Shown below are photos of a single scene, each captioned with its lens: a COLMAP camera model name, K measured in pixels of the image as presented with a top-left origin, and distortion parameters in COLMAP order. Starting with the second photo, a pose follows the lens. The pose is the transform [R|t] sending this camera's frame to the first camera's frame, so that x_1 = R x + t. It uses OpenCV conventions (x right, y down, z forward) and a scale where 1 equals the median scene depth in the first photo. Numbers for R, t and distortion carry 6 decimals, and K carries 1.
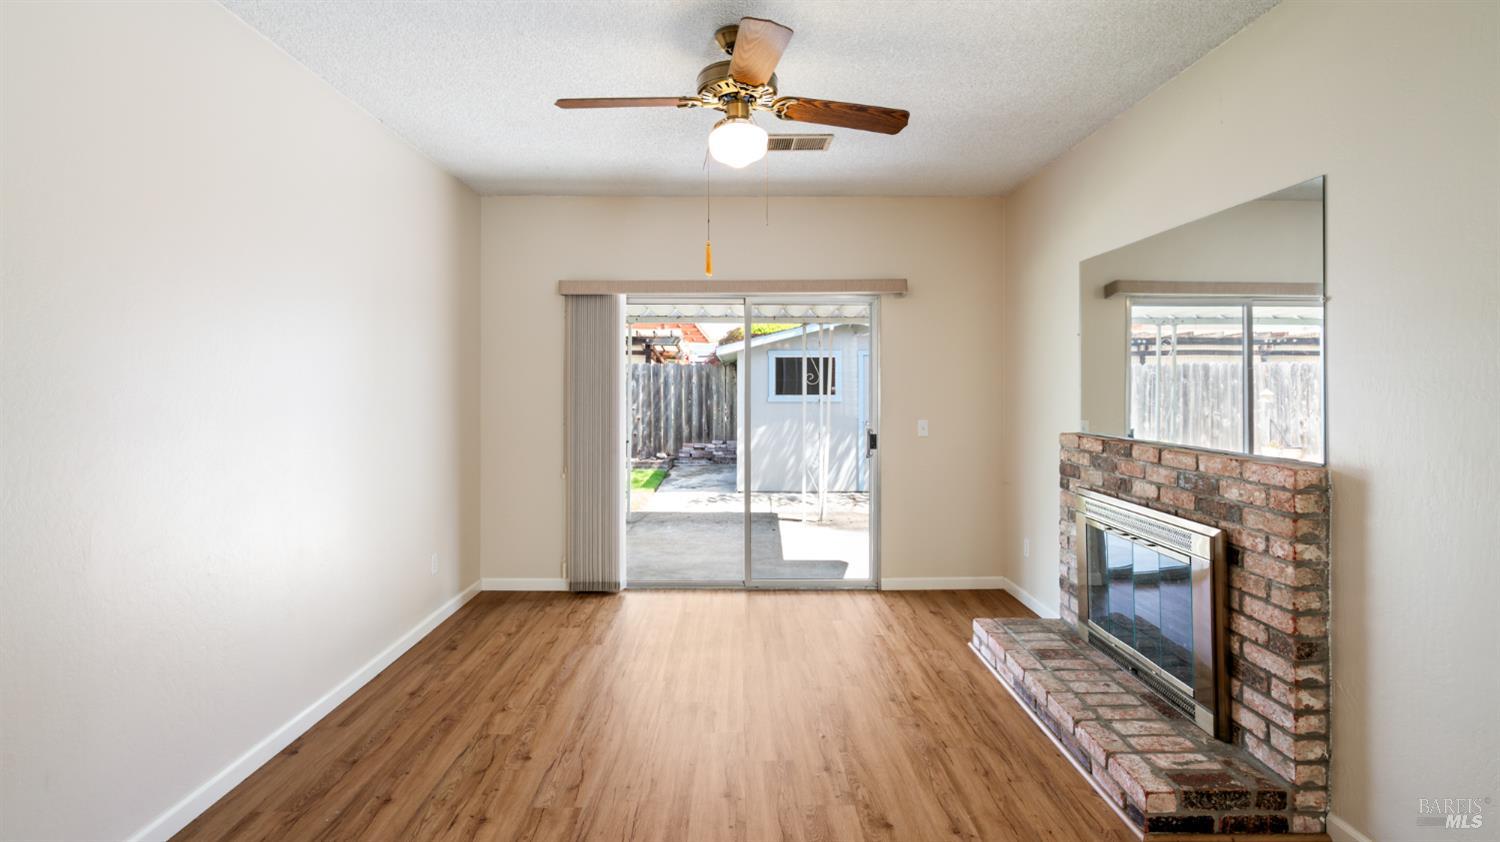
lens RADIAL K [[675.0, 0, 733.1], [0, 675.0, 386.8], [0, 0, 1]] dist [-0.003025, 0.003312]
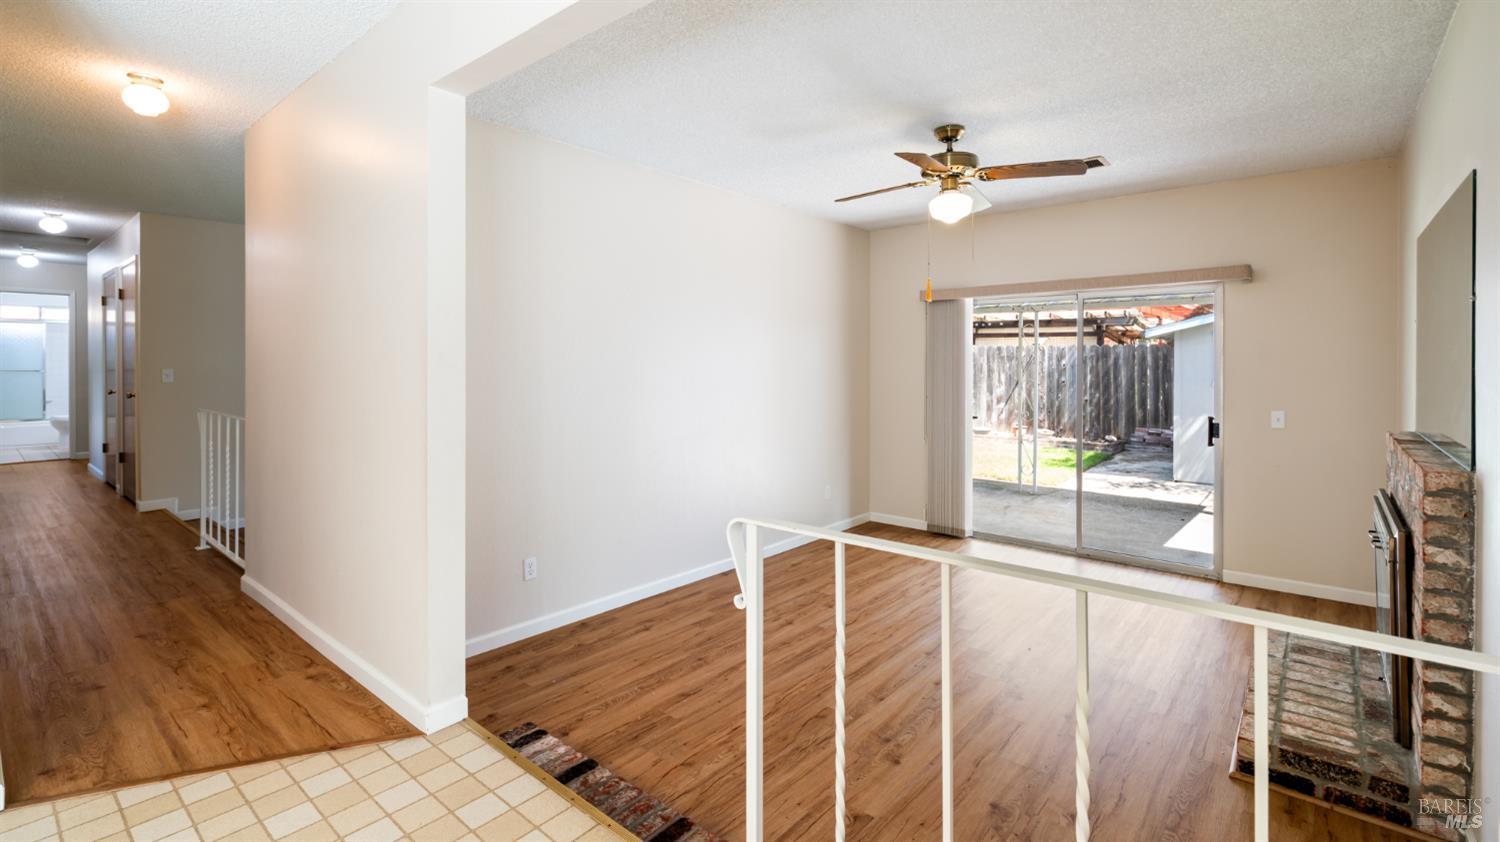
lens RADIAL K [[675.0, 0, 759.5], [0, 675.0, 364.0], [0, 0, 1]] dist [-0.003025, 0.003312]
pose [[0.761771, 0.001232, -0.647845, 0.502191], [-0.000599, 0.999999, 0.001198, -0.025597], [0.647846, -0.000525, 0.761771, -0.278777]]
